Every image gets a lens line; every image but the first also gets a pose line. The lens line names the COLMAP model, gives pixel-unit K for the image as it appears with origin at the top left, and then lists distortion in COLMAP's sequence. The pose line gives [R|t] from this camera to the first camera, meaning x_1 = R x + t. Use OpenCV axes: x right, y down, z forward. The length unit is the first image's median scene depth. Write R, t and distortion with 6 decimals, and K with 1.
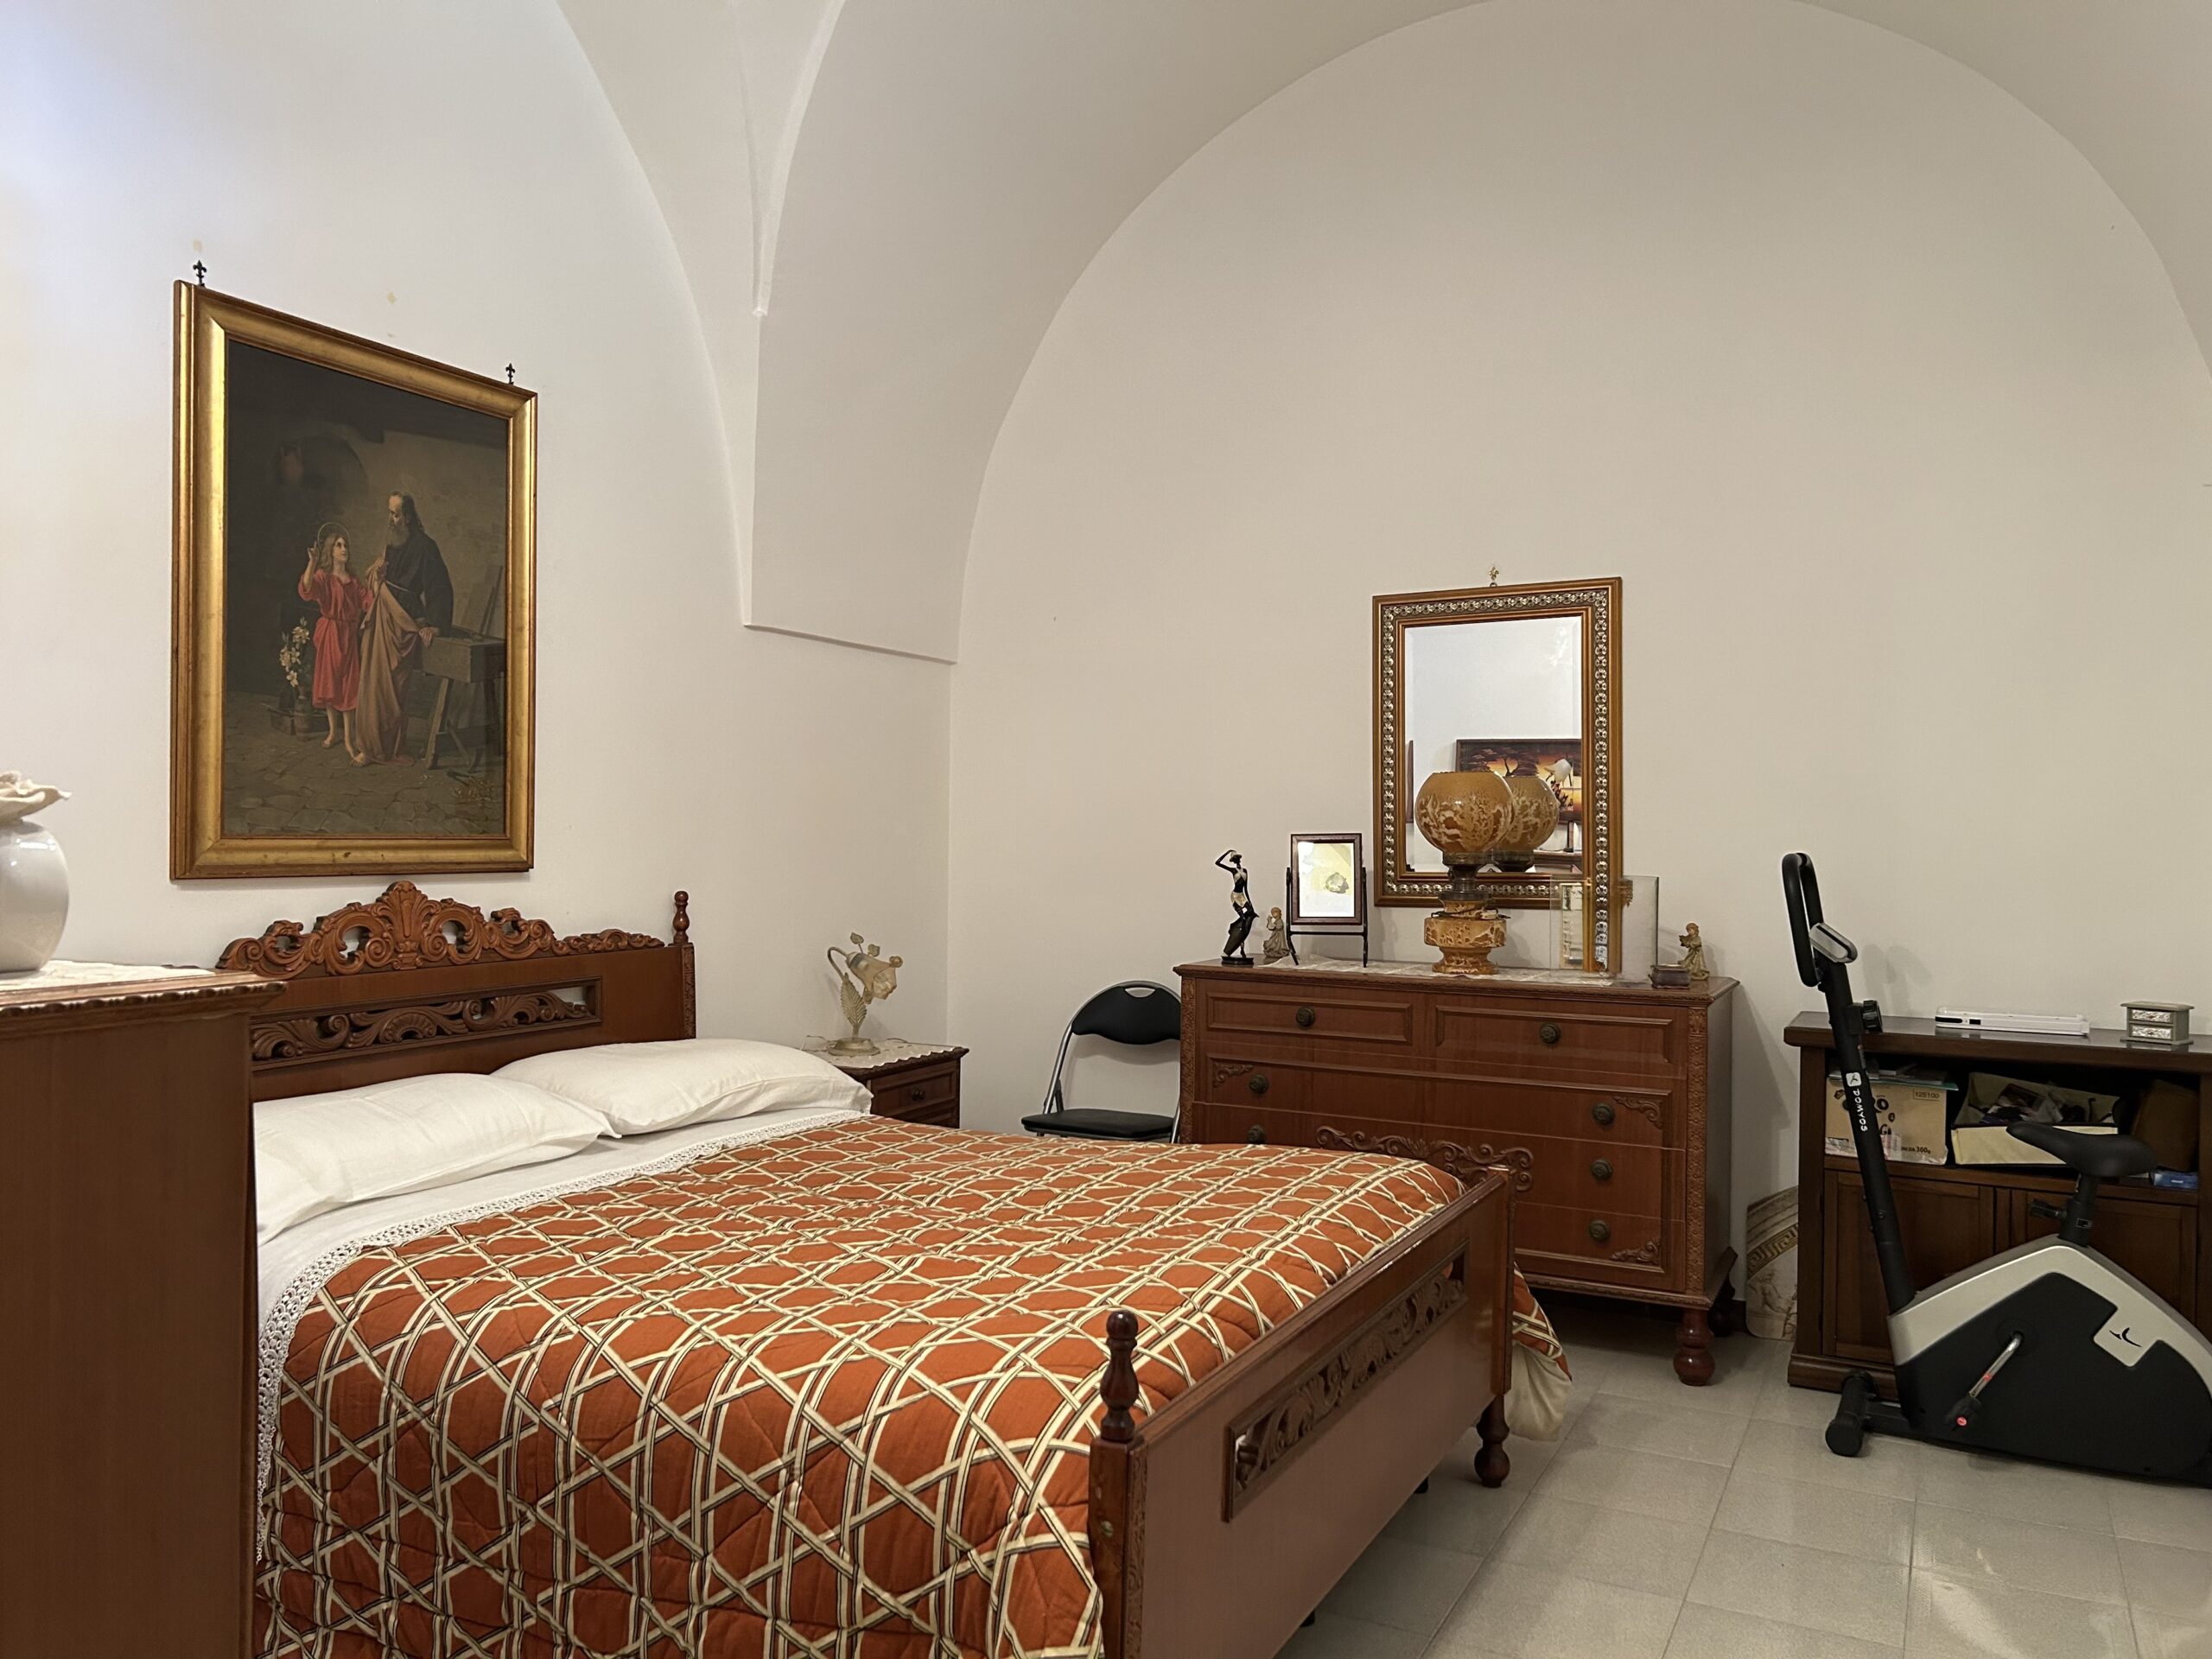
lens RADIAL K [[1649.7, 0, 1106.0], [0, 1649.7, 829.5], [0, 0, 1]] dist [0.084080, -0.112885]
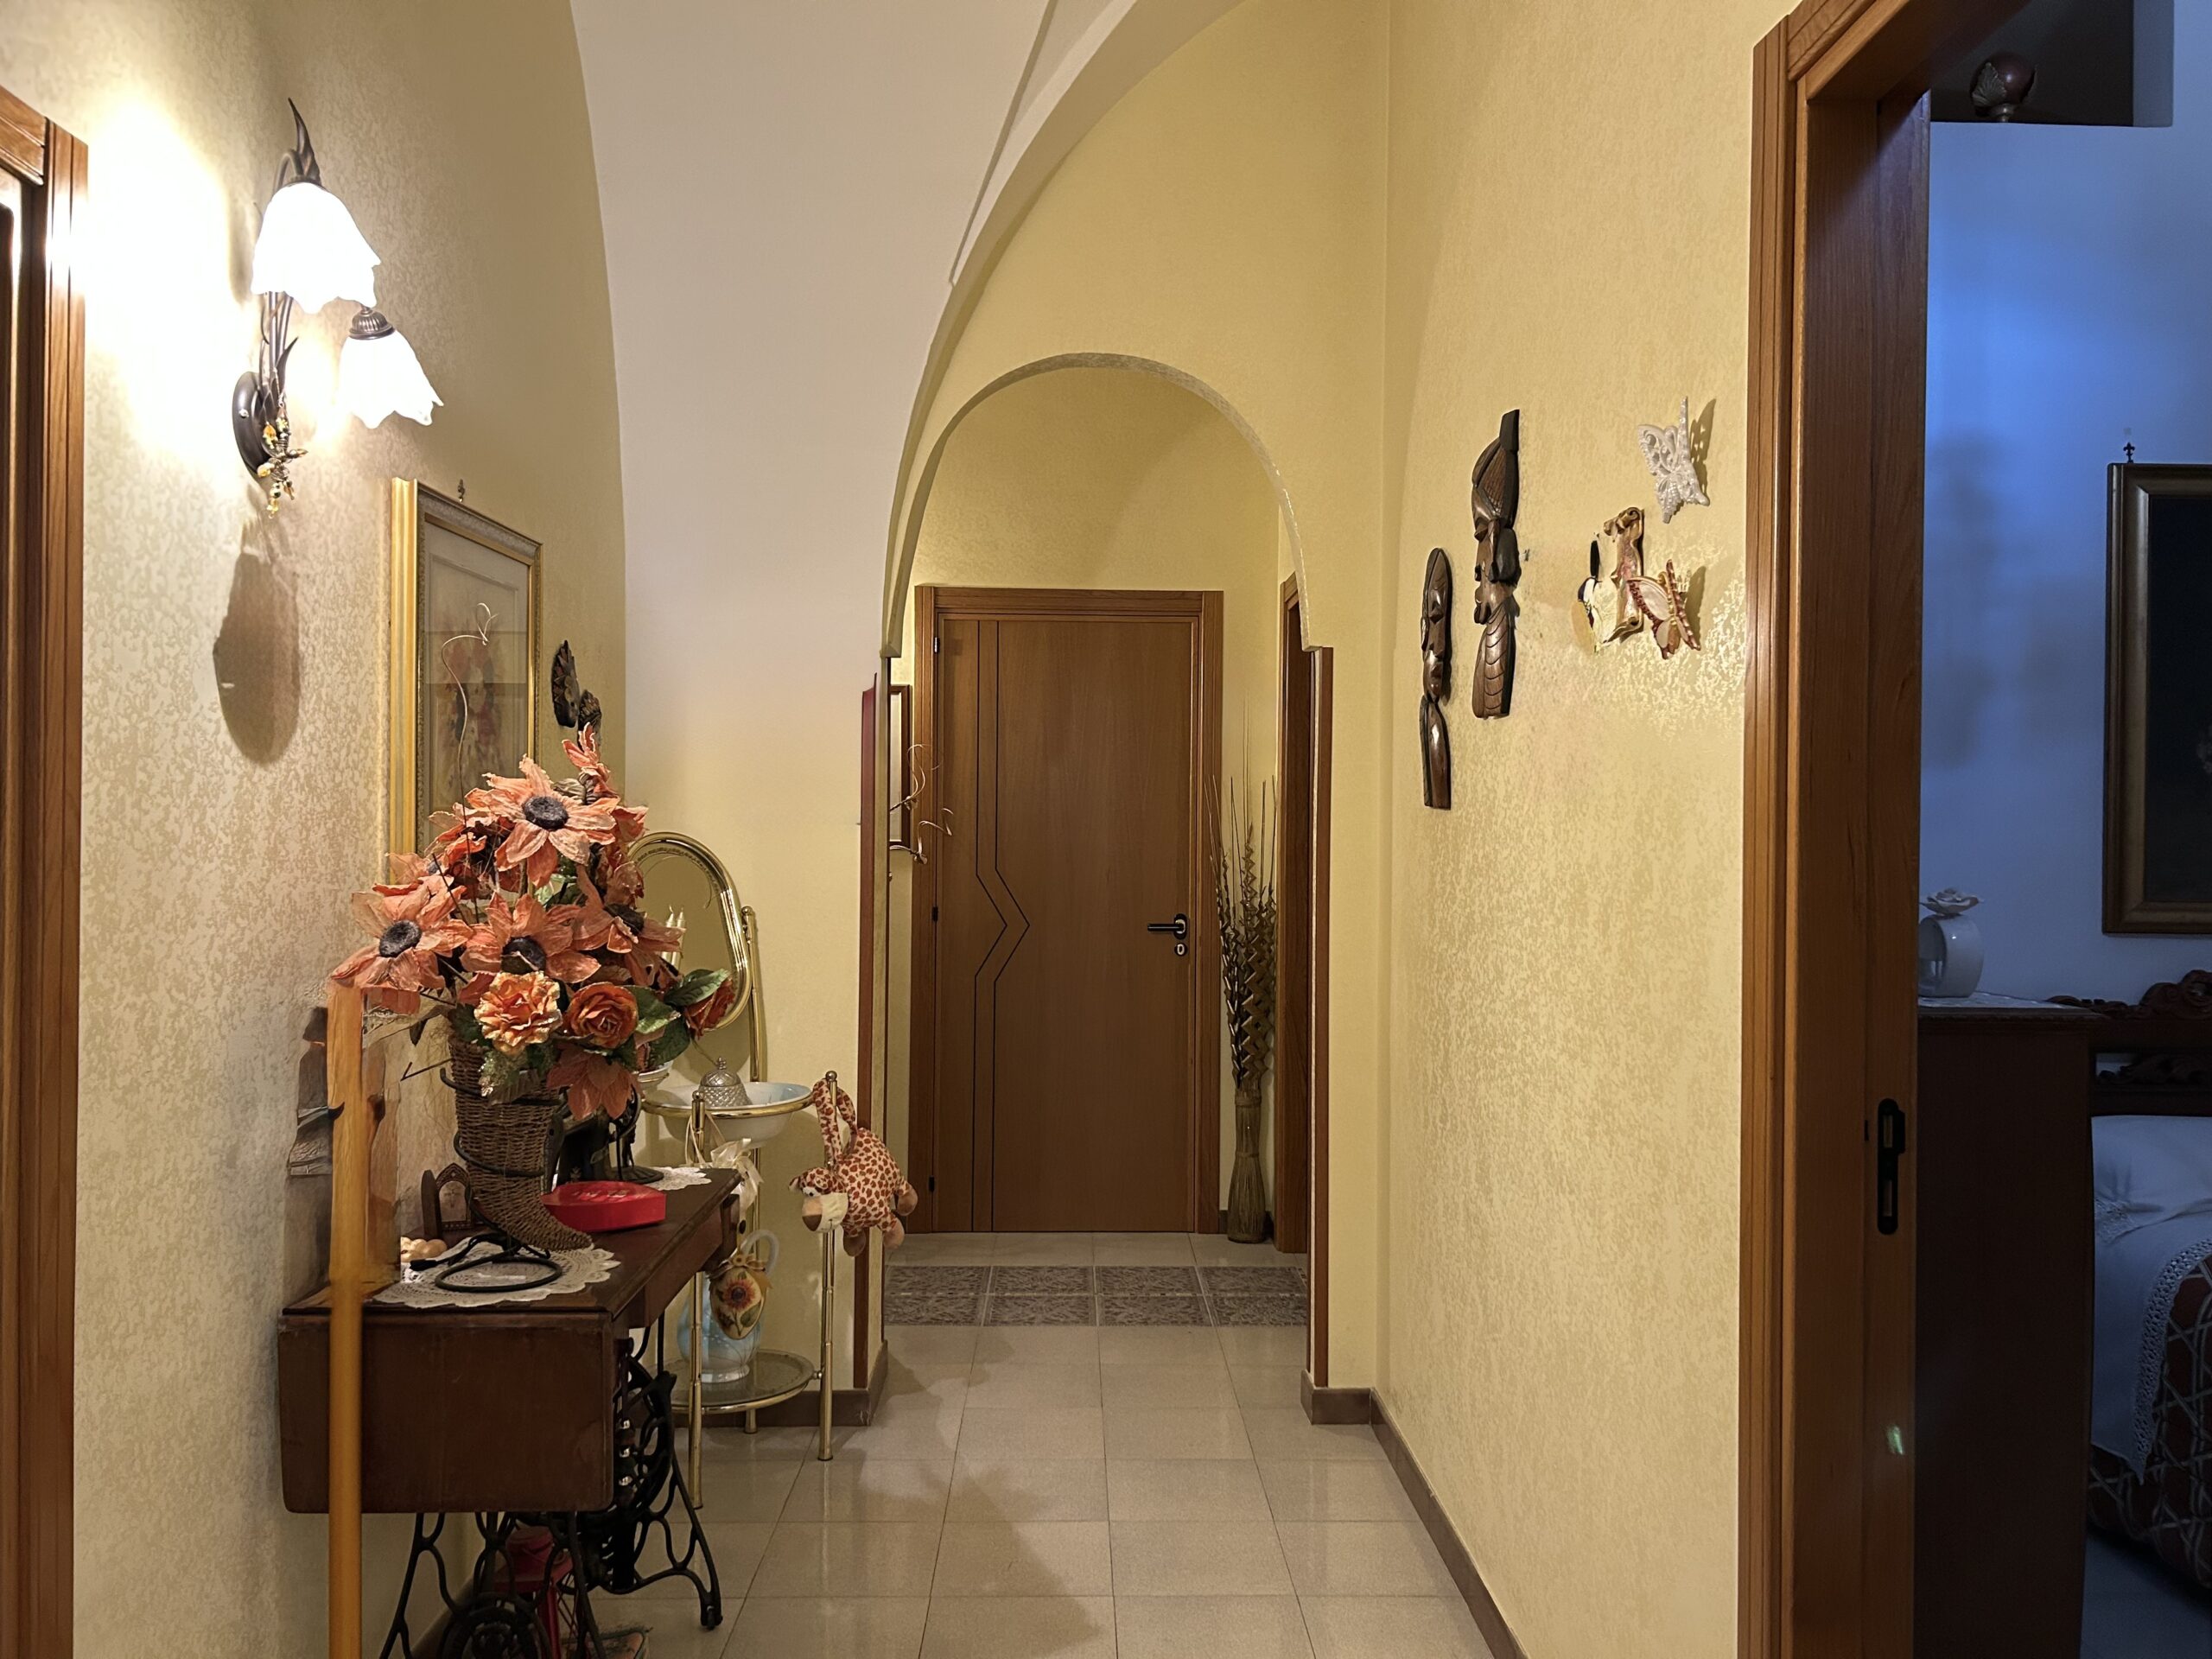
lens RADIAL K [[1679.8, 0, 1117.0], [0, 1679.8, 830.0], [0, 0, 1]] dist [0.074393, -0.071673]
pose [[0.482022, -0.003513, -0.876152, 0.290179], [-0.008603, 0.999925, -0.008742, -0.039525], [0.876117, 0.011752, 0.481956, -0.377430]]
